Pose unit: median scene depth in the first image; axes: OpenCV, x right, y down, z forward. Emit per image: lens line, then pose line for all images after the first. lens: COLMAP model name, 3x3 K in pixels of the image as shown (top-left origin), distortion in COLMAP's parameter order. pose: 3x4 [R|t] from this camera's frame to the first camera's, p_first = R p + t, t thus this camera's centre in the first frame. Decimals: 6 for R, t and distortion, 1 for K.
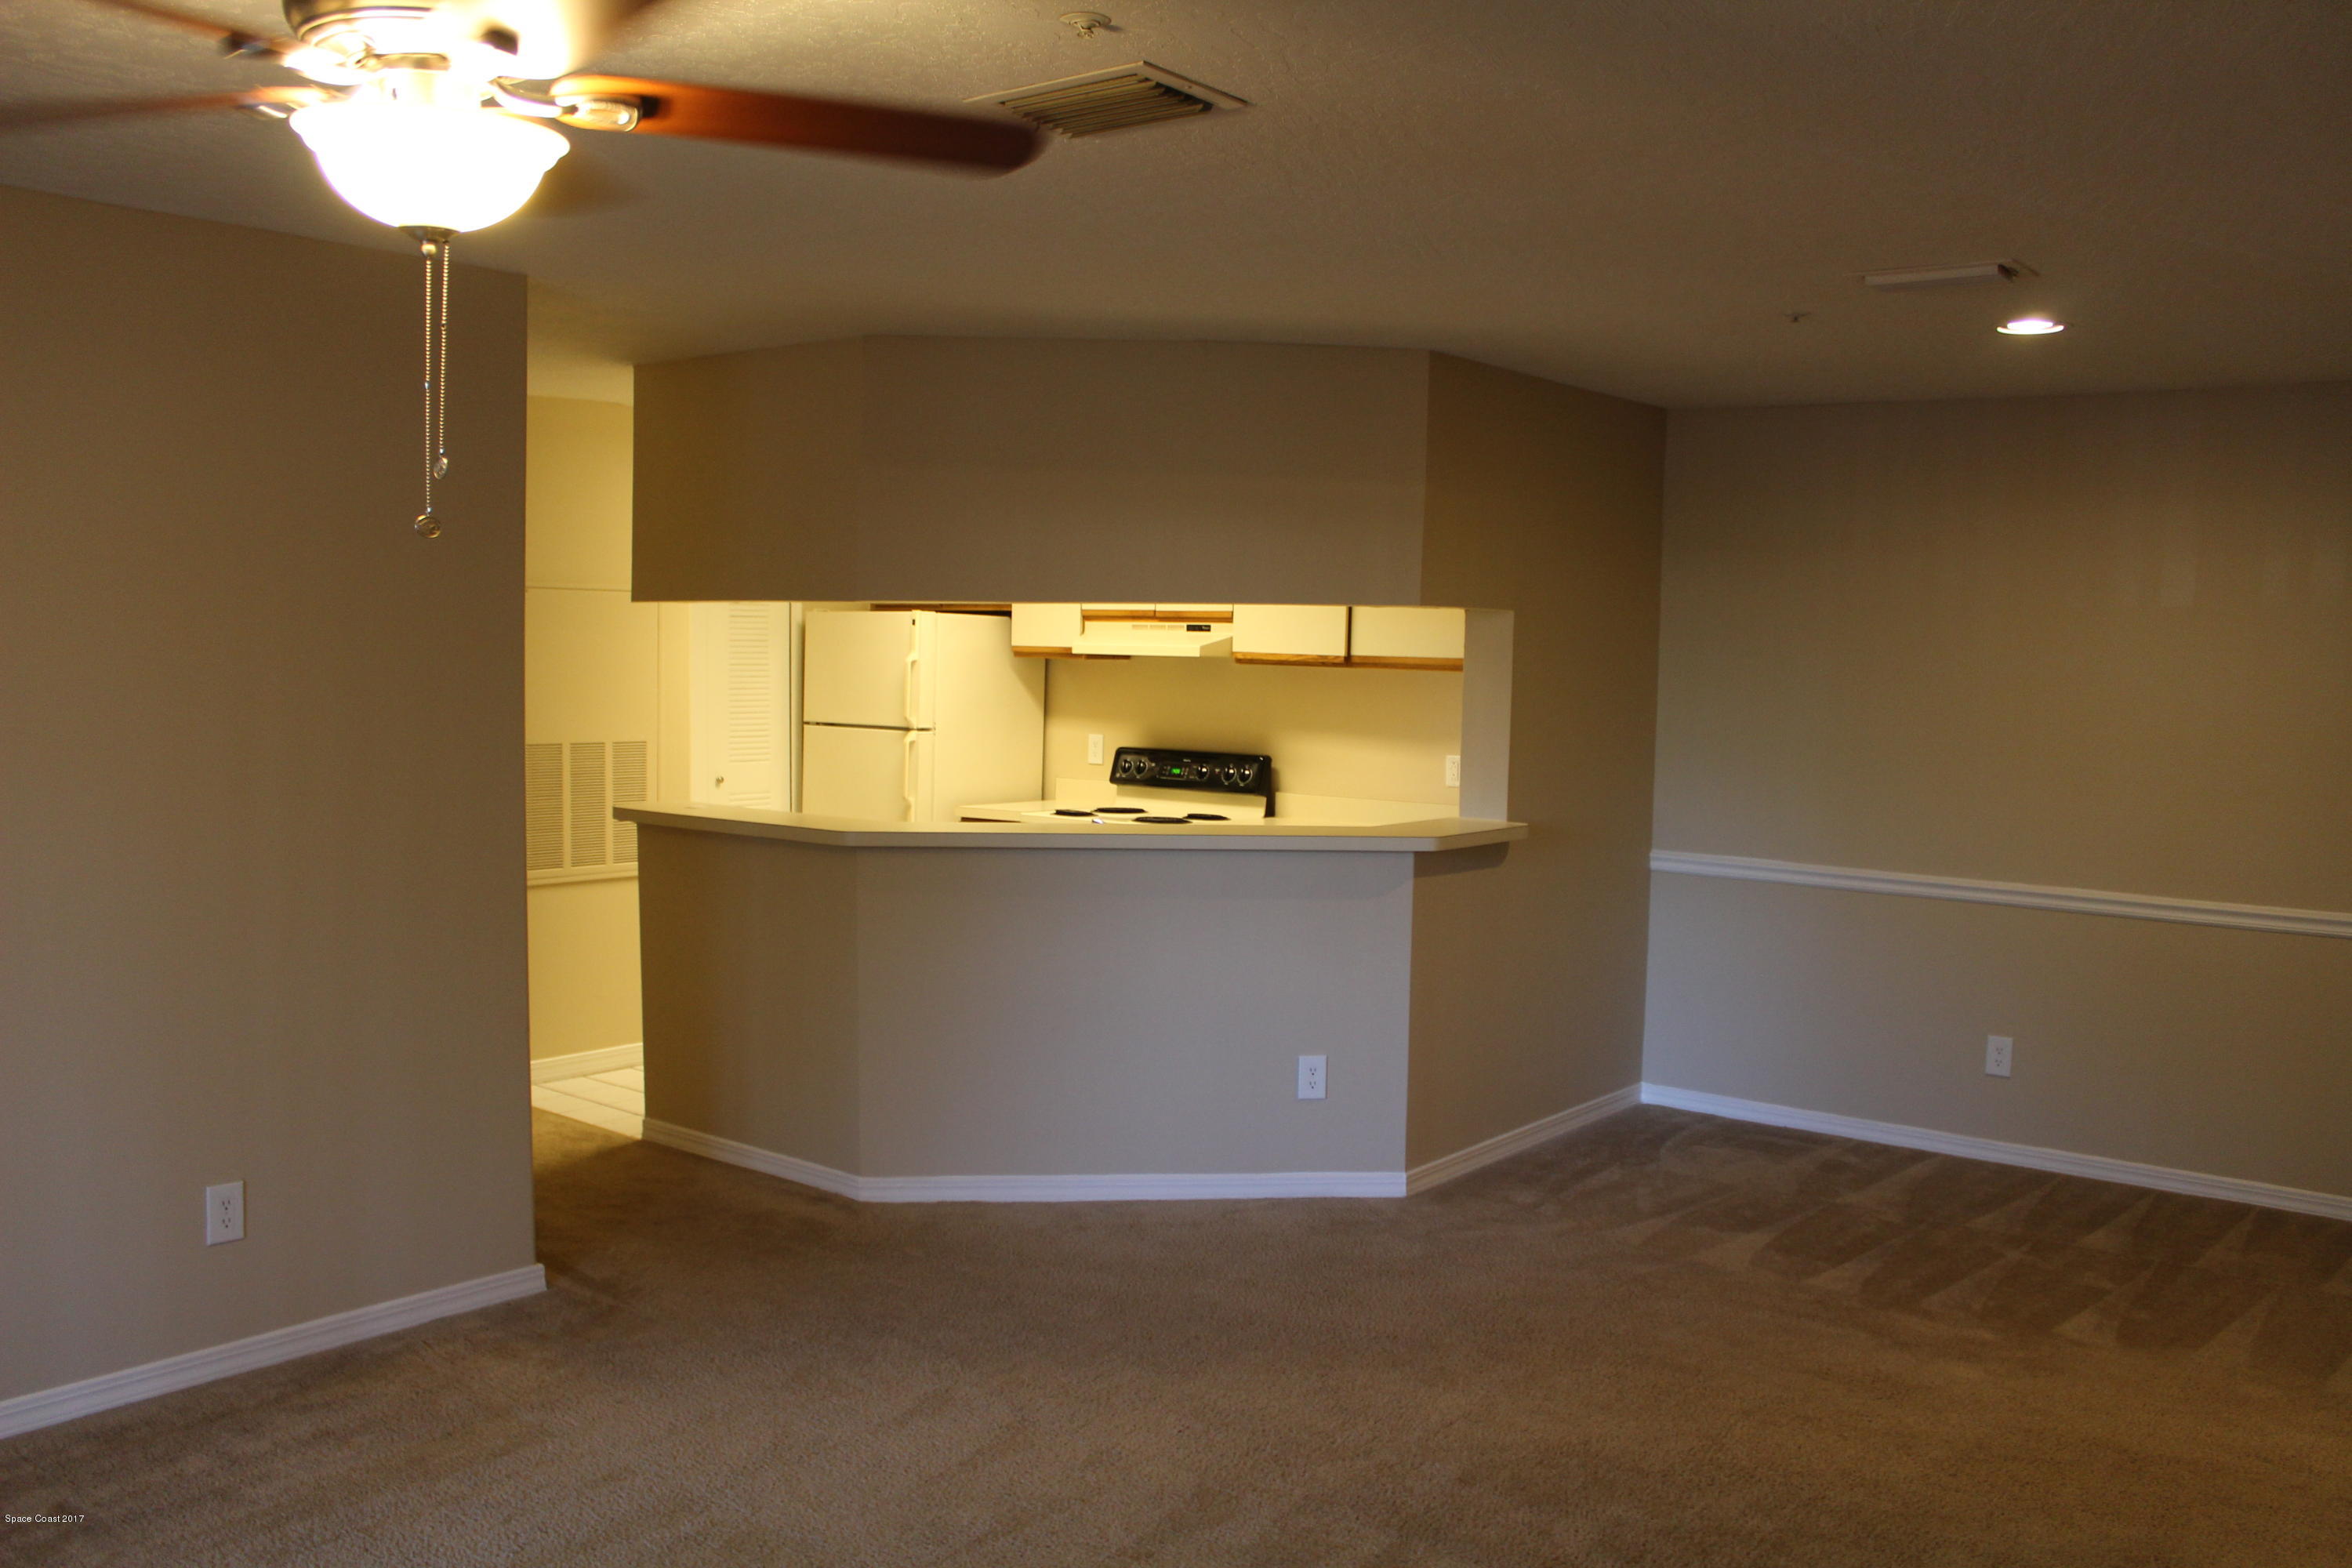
lens RADIAL K [[1981.2, 0, 1186.3], [0, 1981.2, 776.1], [0, 0, 1]] dist [-0.134659, 0.104370]
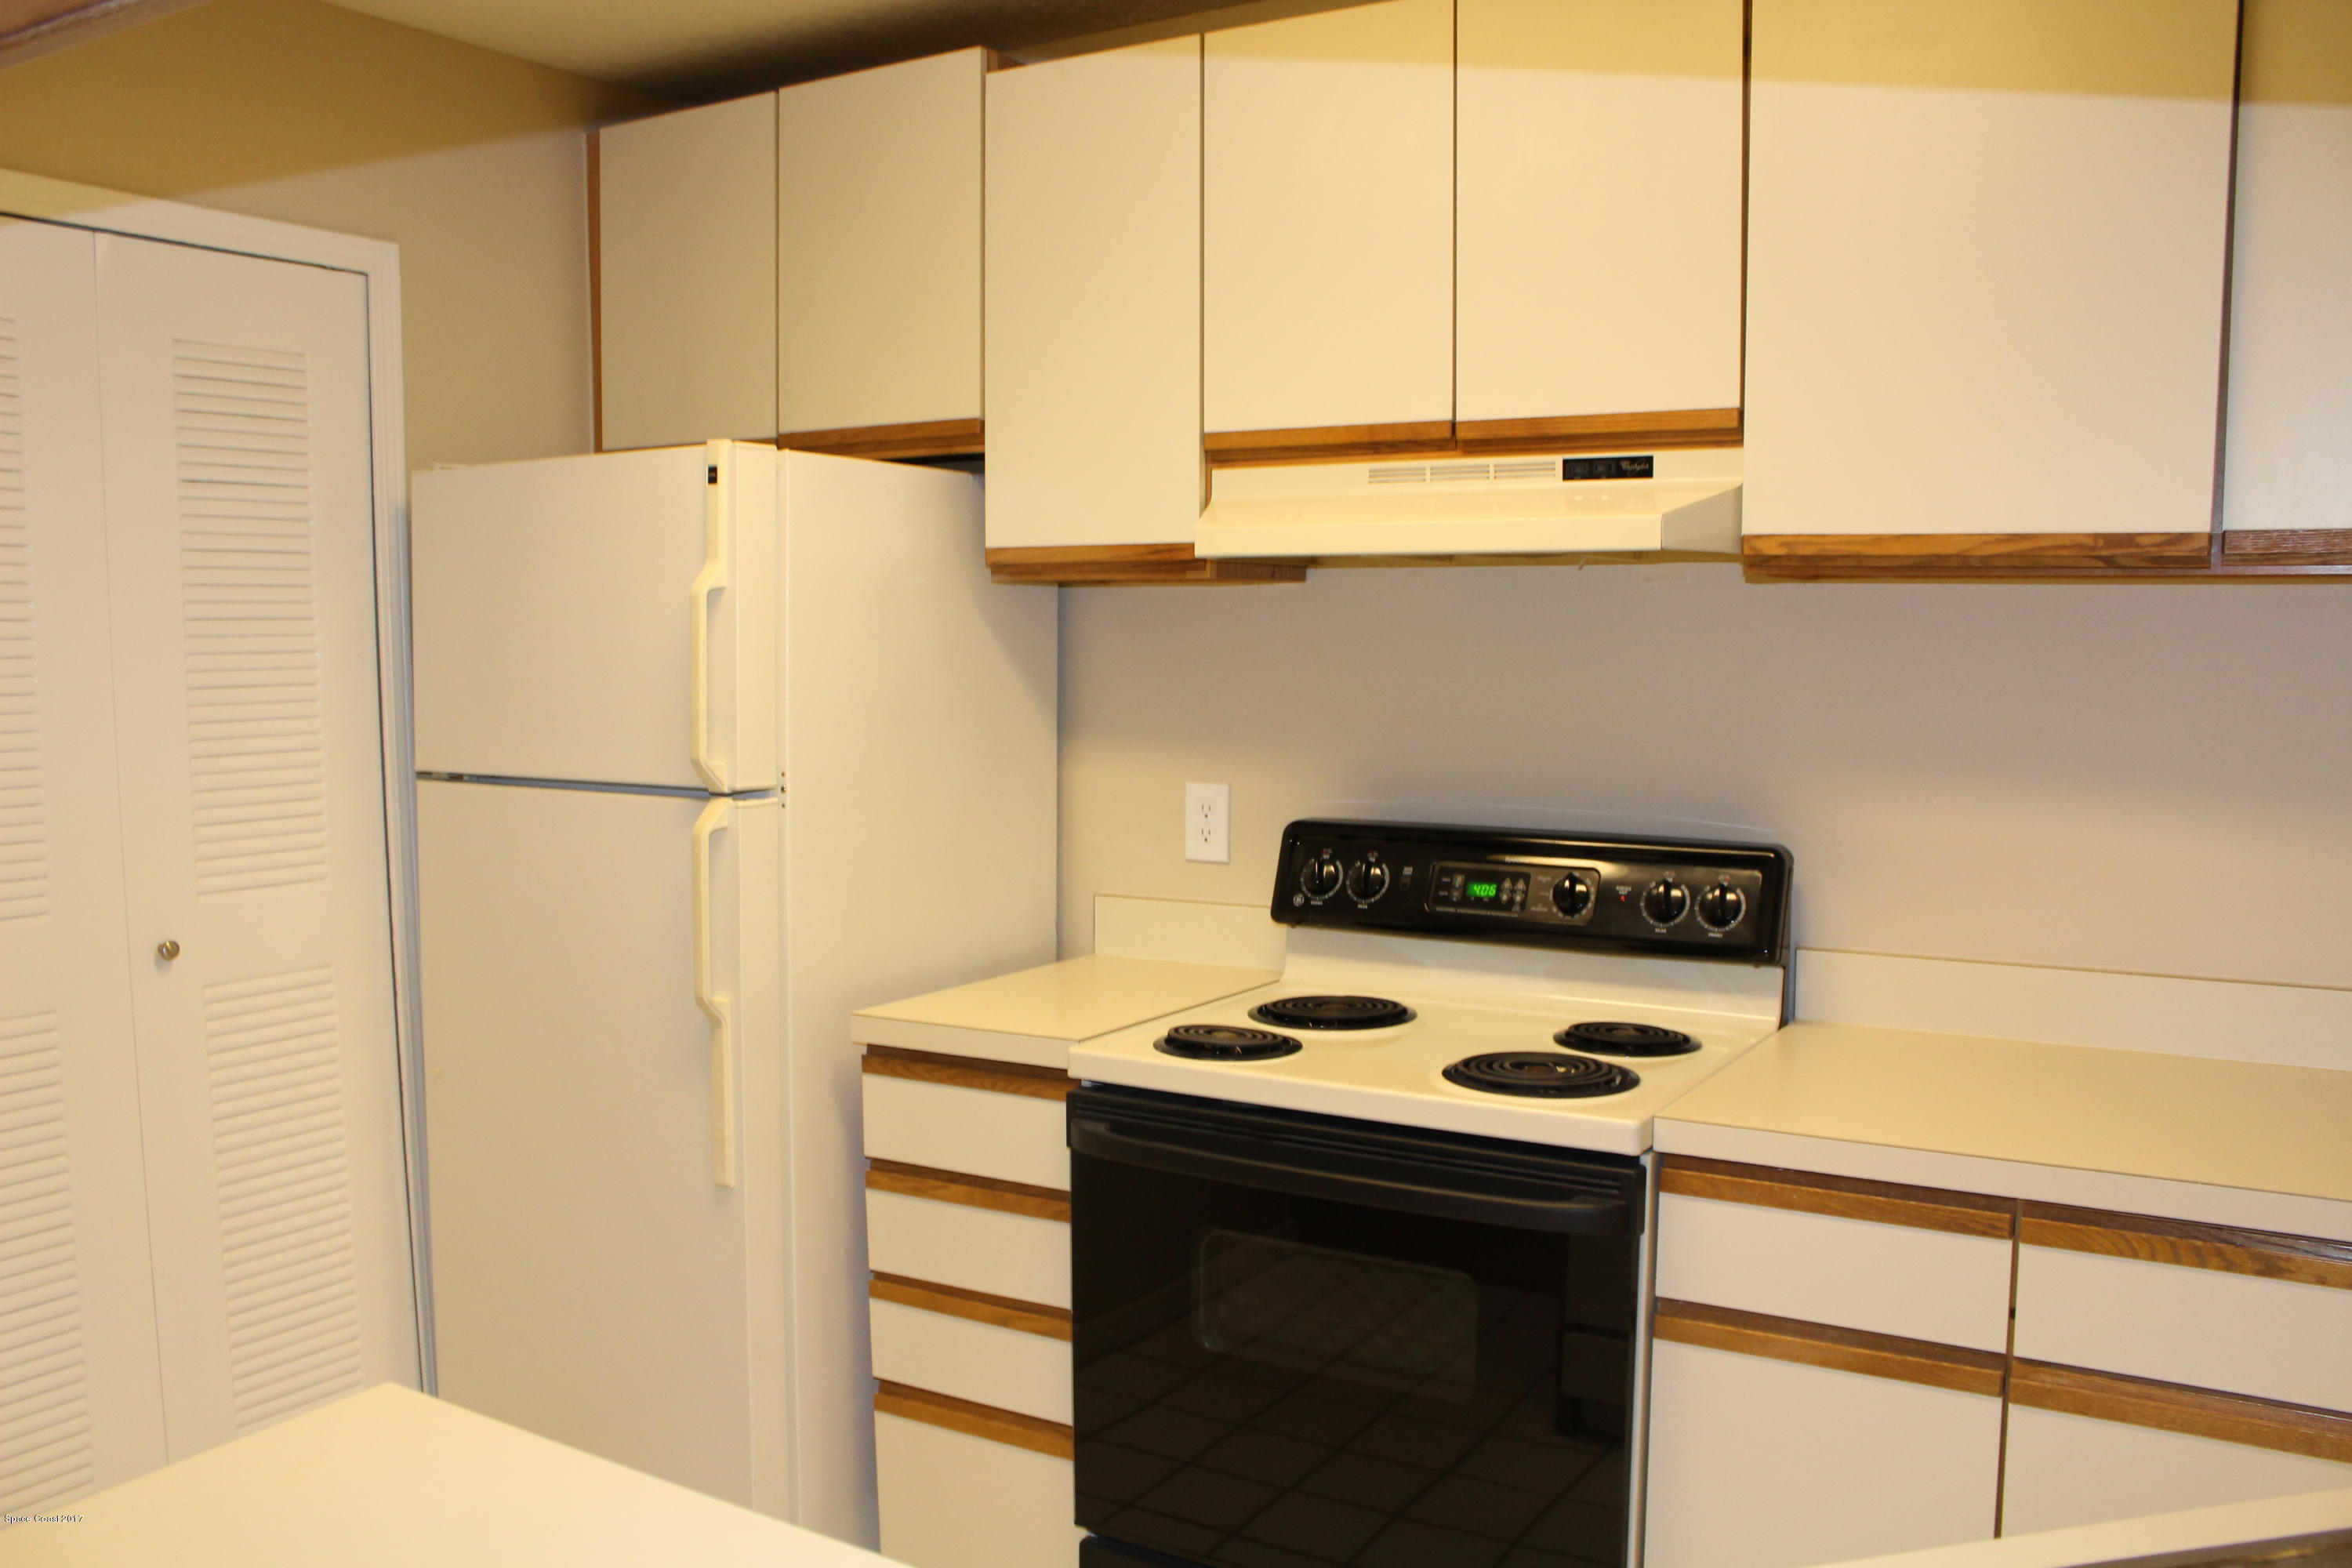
lens RADIAL K [[1981.2, 0, 1151.9], [0, 1981.2, 808.9], [0, 0, 1]] dist [-0.134659, 0.104370]
pose [[0.994214, -0.029829, 0.103195, -0.100305], [0.027135, 0.999256, 0.027407, -0.028535], [-0.103936, -0.024449, 0.994283, 0.662090]]
